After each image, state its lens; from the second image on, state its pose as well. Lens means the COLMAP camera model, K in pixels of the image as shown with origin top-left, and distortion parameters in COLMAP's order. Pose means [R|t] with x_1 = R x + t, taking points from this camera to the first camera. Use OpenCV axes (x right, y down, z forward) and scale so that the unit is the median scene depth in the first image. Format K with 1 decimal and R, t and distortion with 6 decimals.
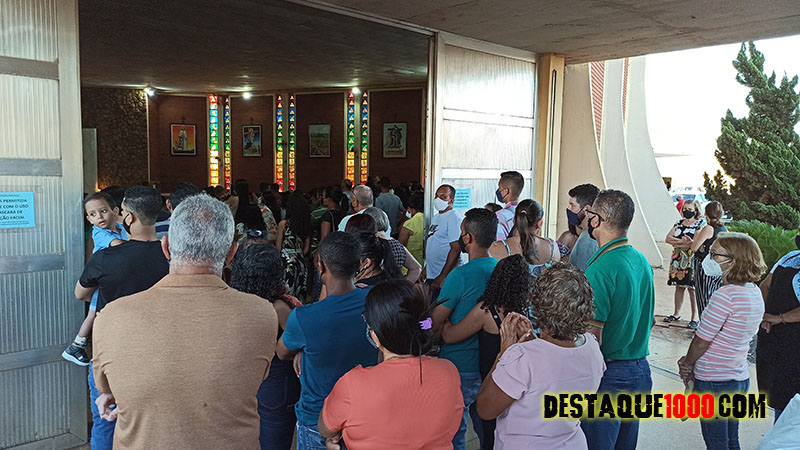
lens RADIAL K [[579.8, 0, 395.5], [0, 579.8, 218.3], [0, 0, 1]] dist [0.055972, -0.060781]
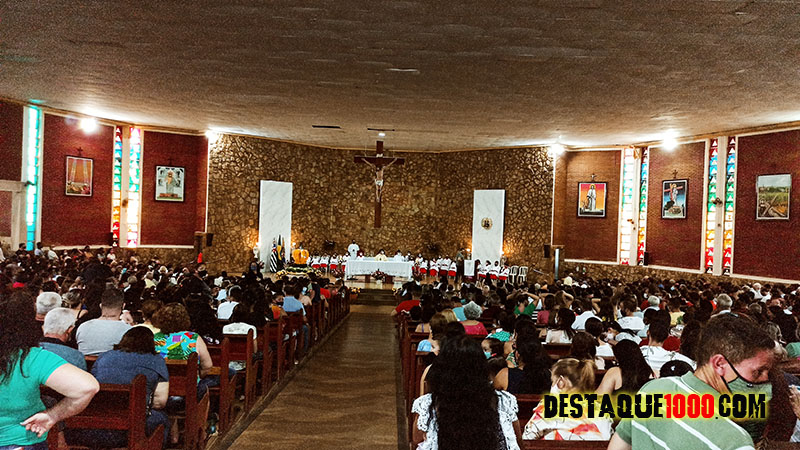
lens RADIAL K [[579.8, 0, 402.2], [0, 579.8, 228.0], [0, 0, 1]] dist [0.055972, -0.060781]
pose [[0.761179, 0.017042, -0.648318, -0.008538], [-0.076709, 0.995003, -0.063908, -0.013586], [0.643989, 0.098378, 0.758683, 0.153862]]
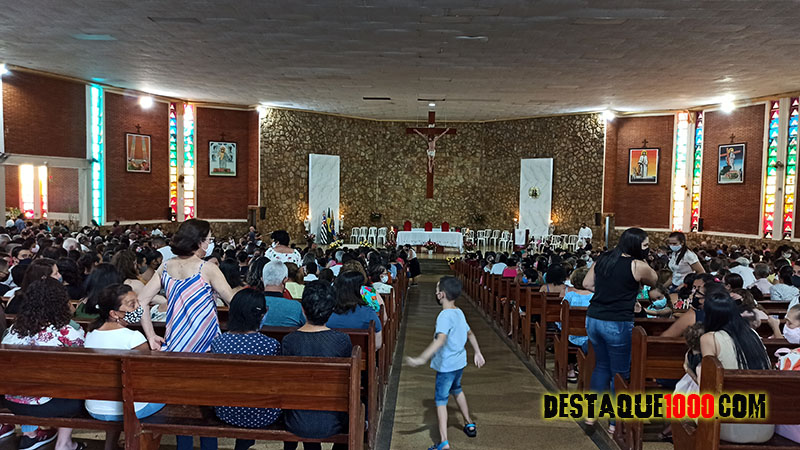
lens RADIAL K [[579.8, 0, 402.5], [0, 579.8, 229.4], [0, 0, 1]] dist [0.055972, -0.060781]
pose [[0.734039, 0.036827, -0.678108, -0.032205], [-0.062311, 0.997969, -0.013252, -0.006103], [0.676243, 0.051981, 0.734843, 0.121956]]
